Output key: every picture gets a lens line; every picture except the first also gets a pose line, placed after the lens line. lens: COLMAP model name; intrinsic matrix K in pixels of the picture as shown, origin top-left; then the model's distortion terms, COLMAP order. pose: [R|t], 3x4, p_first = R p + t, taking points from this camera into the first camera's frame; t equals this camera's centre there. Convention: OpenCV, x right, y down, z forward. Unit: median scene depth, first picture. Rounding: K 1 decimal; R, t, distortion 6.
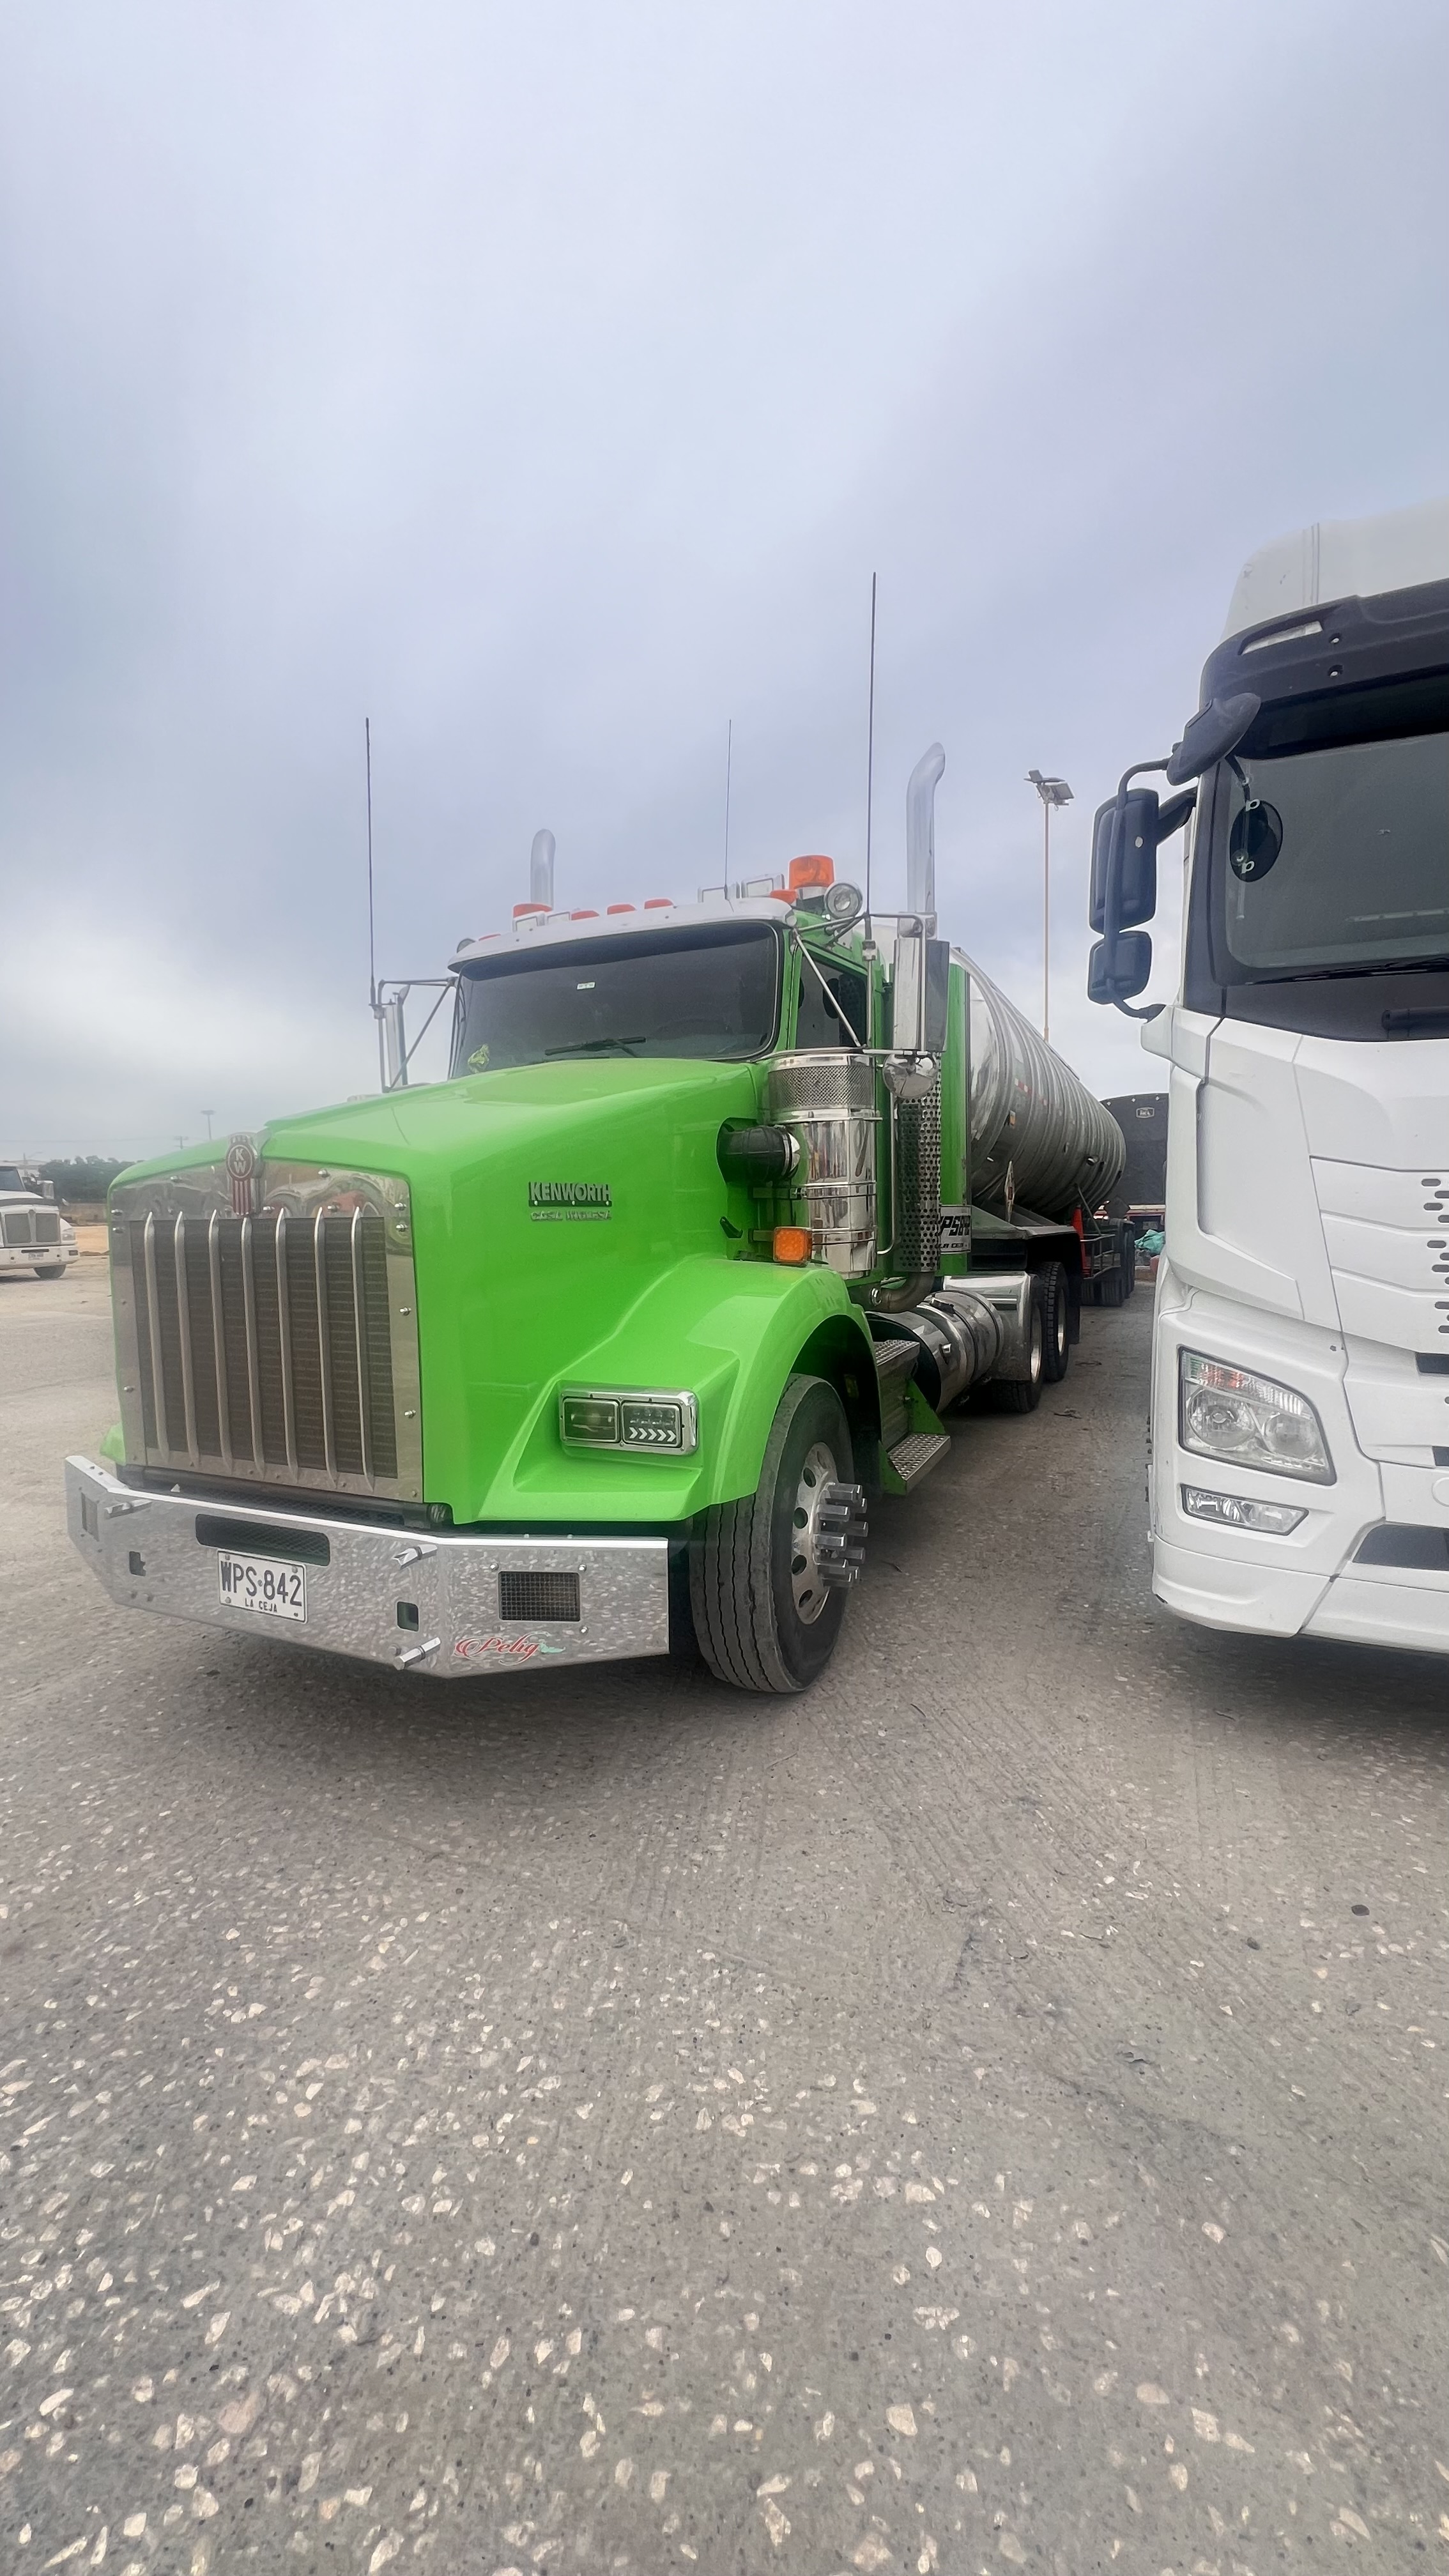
lens RADIAL K [[1049.6, 0, 724.5], [0, 1049.6, 1288.0], [0, 0, 1]] dist [-0.001644, 0.000368]
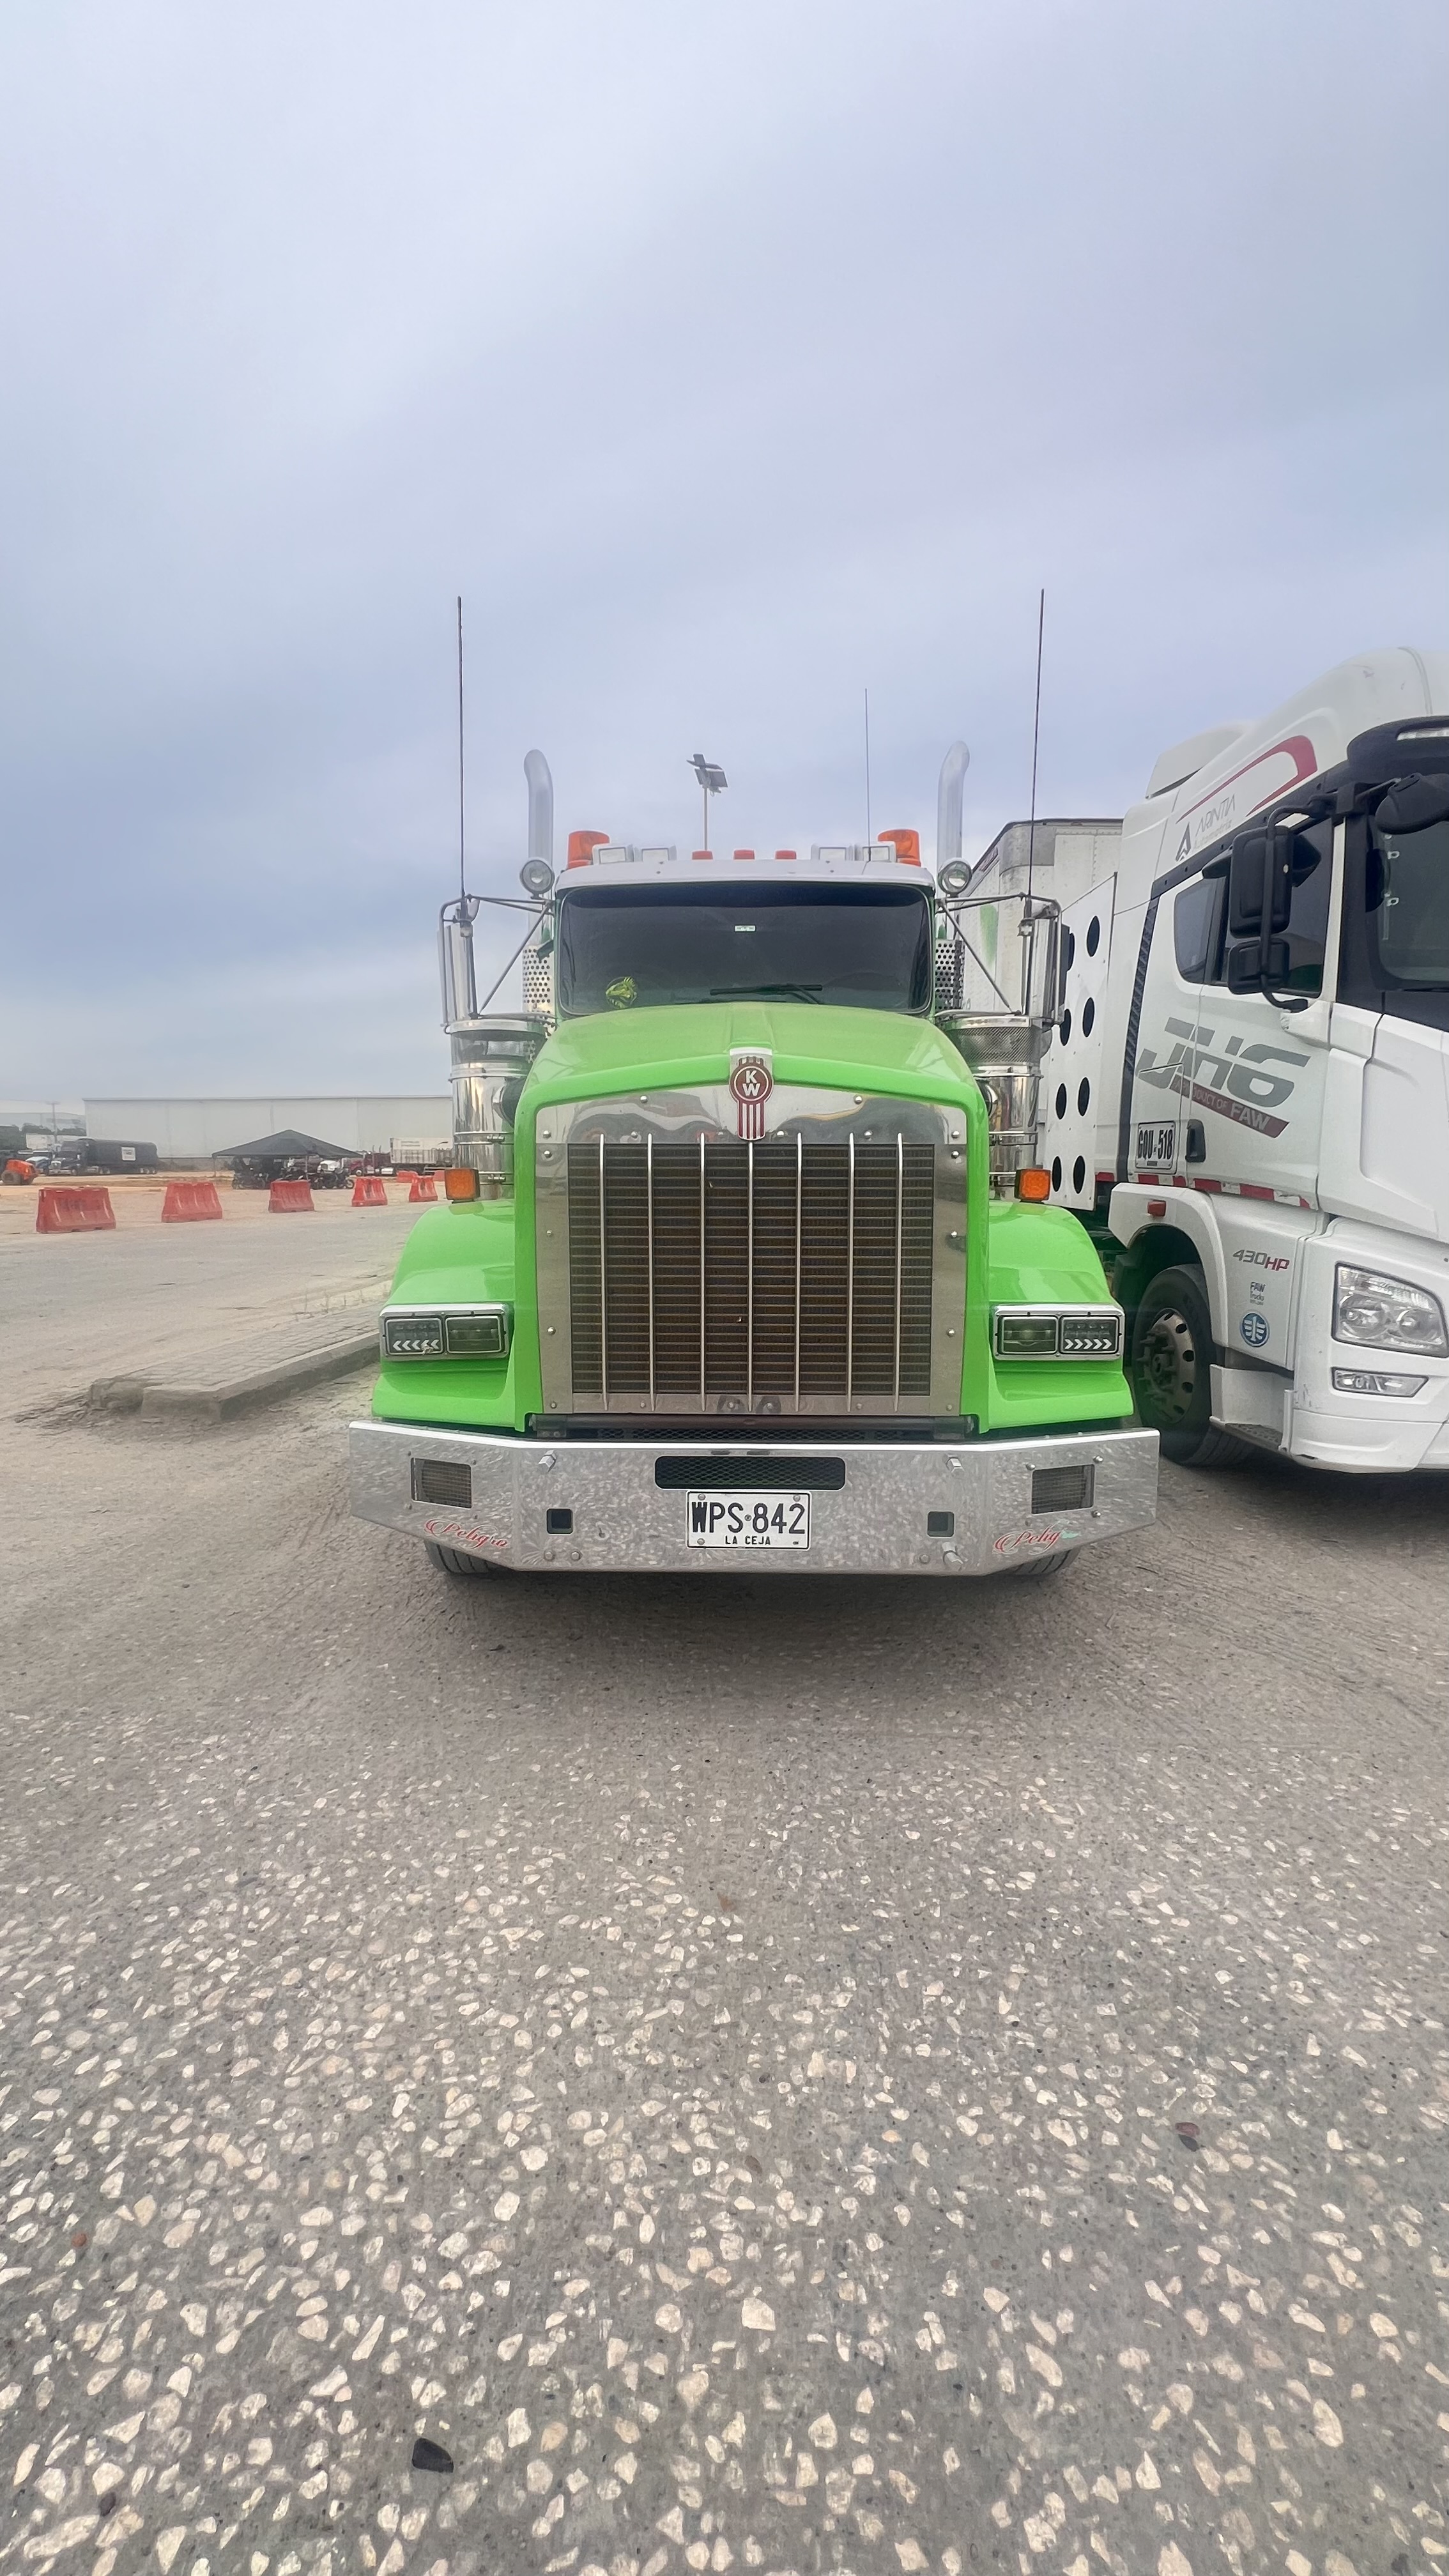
lens RADIAL K [[1051.0, 0, 730.8], [0, 1051.0, 1285.4], [0, 0, 1]] dist [-0.002364, 0.000625]
pose [[0.911583, -0.026922, 0.410233, -0.853516], [0.014968, 0.999365, 0.032323, 0.032331], [-0.410843, -0.023324, 0.911408, 0.117320]]
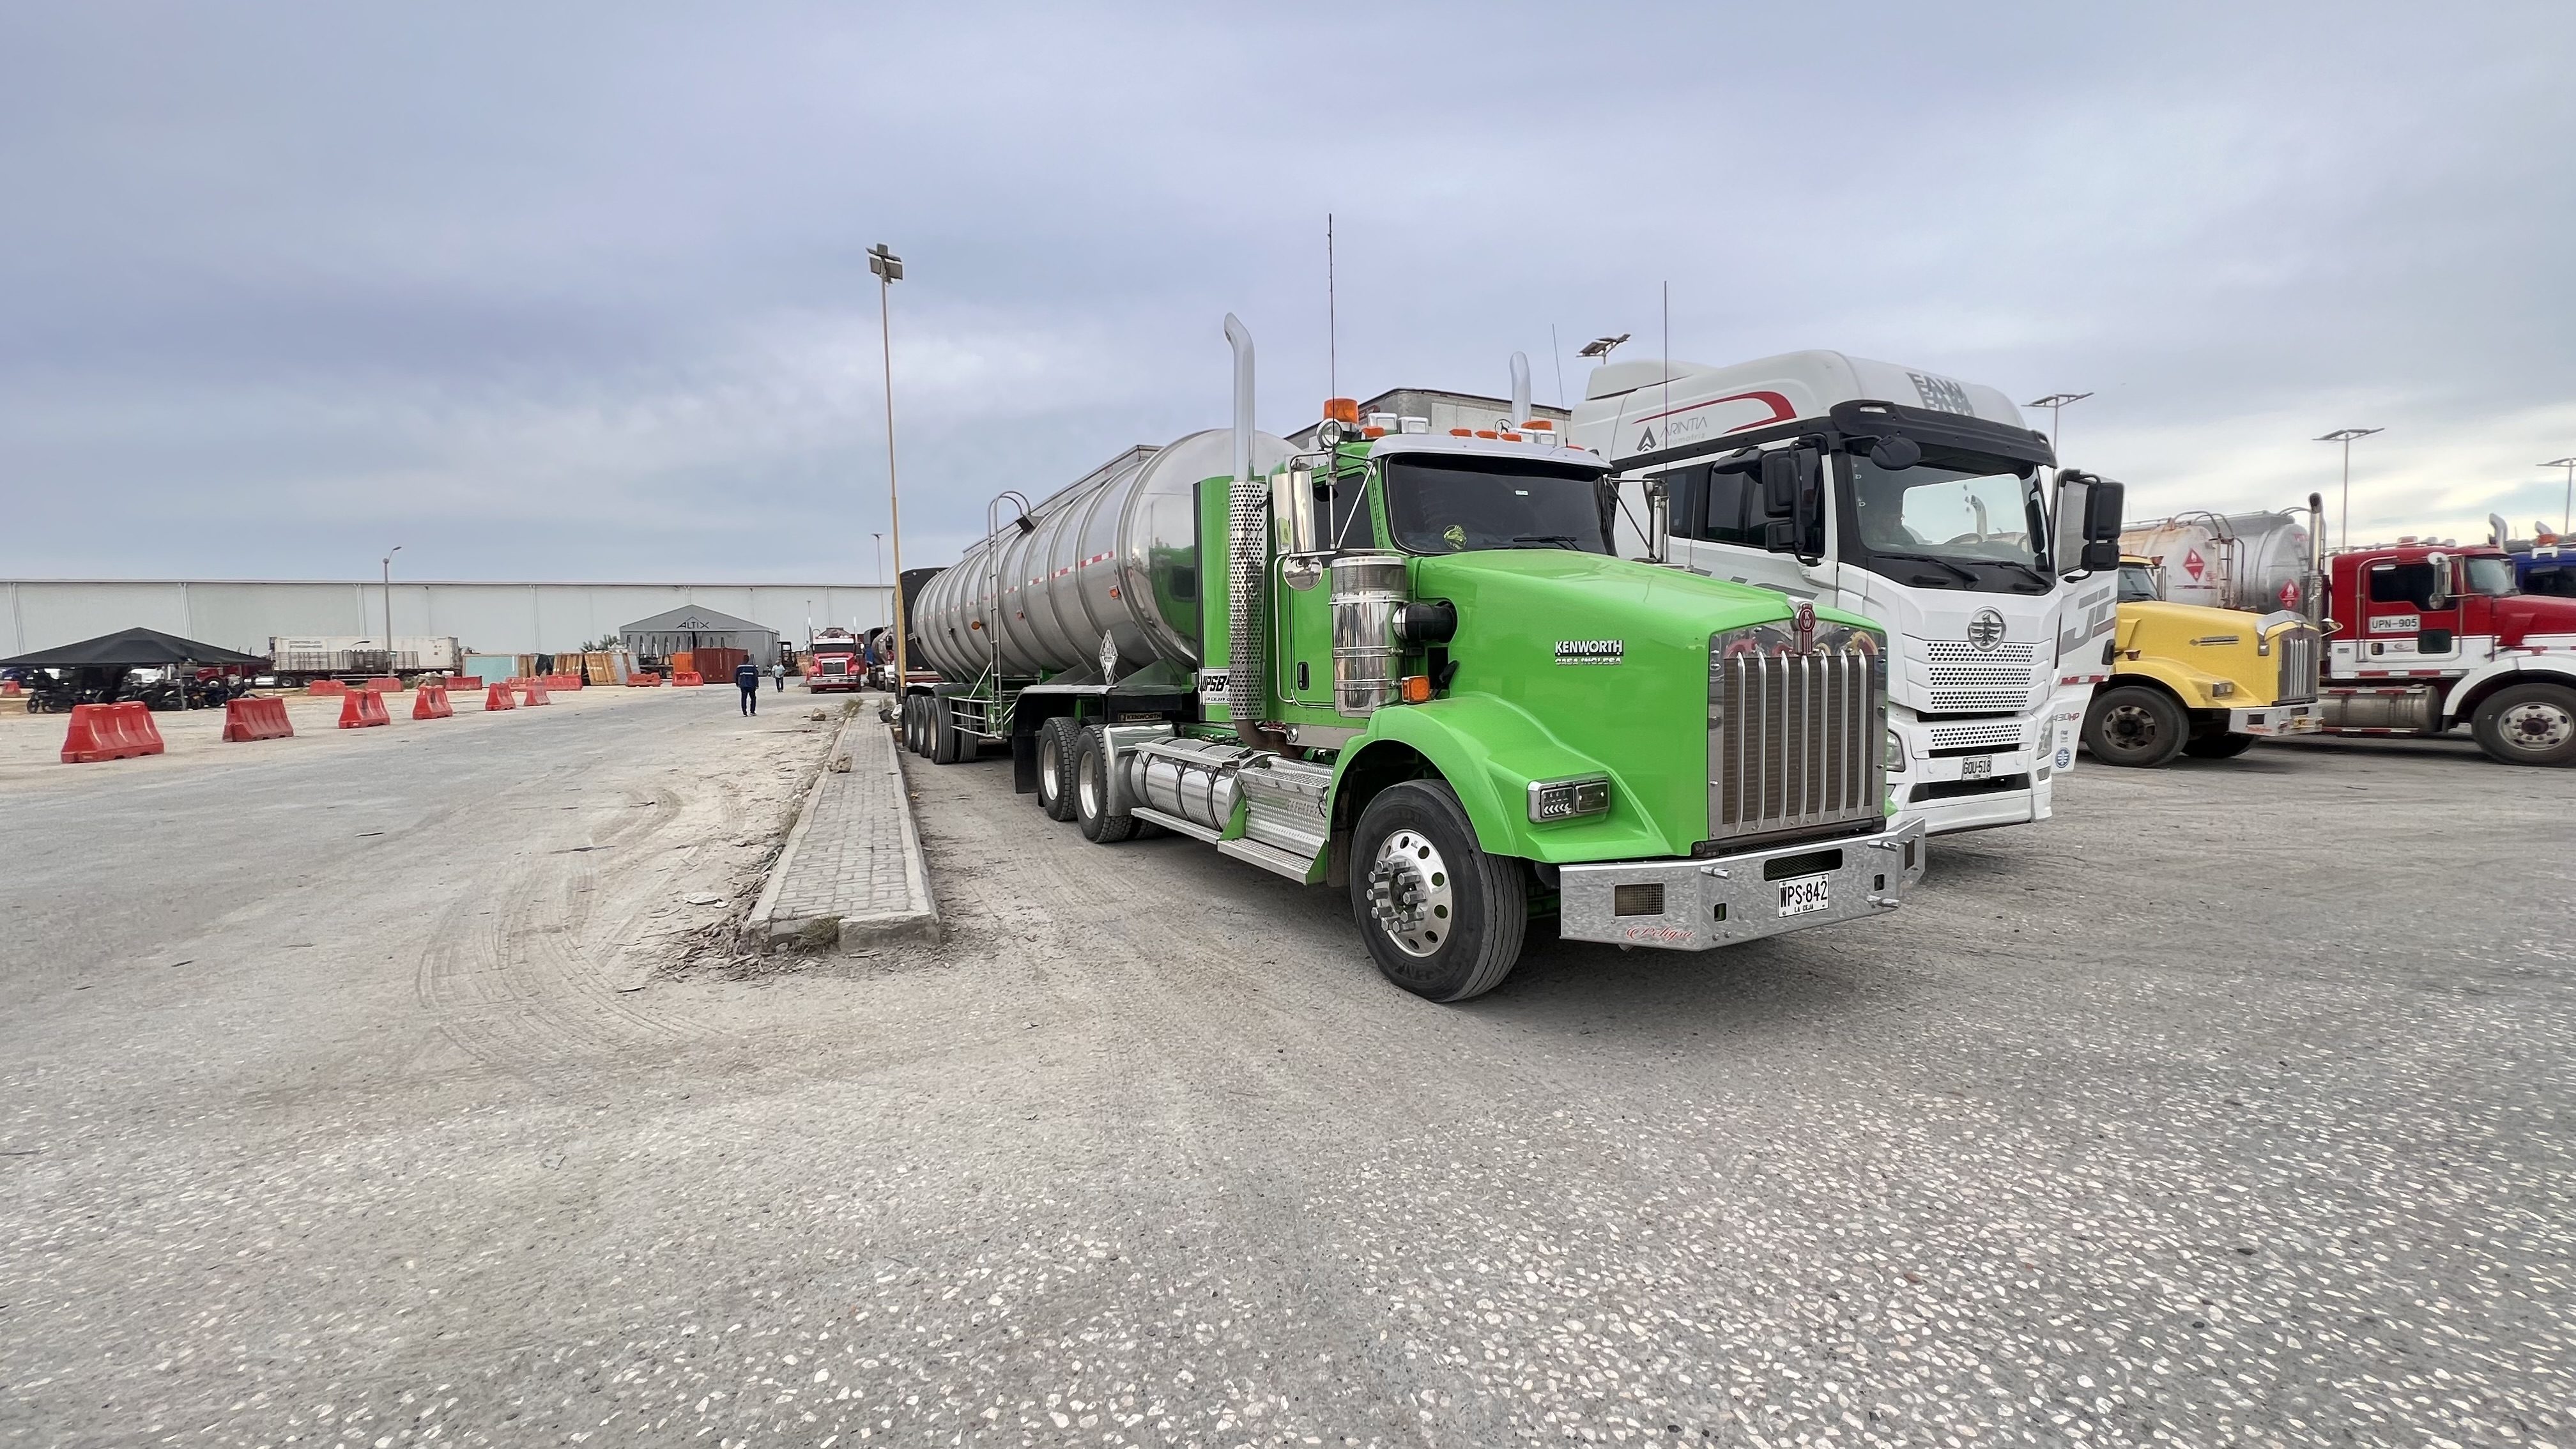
lens RADIAL K [[1051.0, 0, 1293.0], [0, 1051.0, 724.7], [0, 0, 1]] dist [-0.002364, 0.000625]
pose [[0.600260, -0.045723, 0.798497, -2.109730], [0.070512, 0.997502, 0.004112, -0.024868], [-0.796691, 0.053835, 0.601985, 0.656127]]
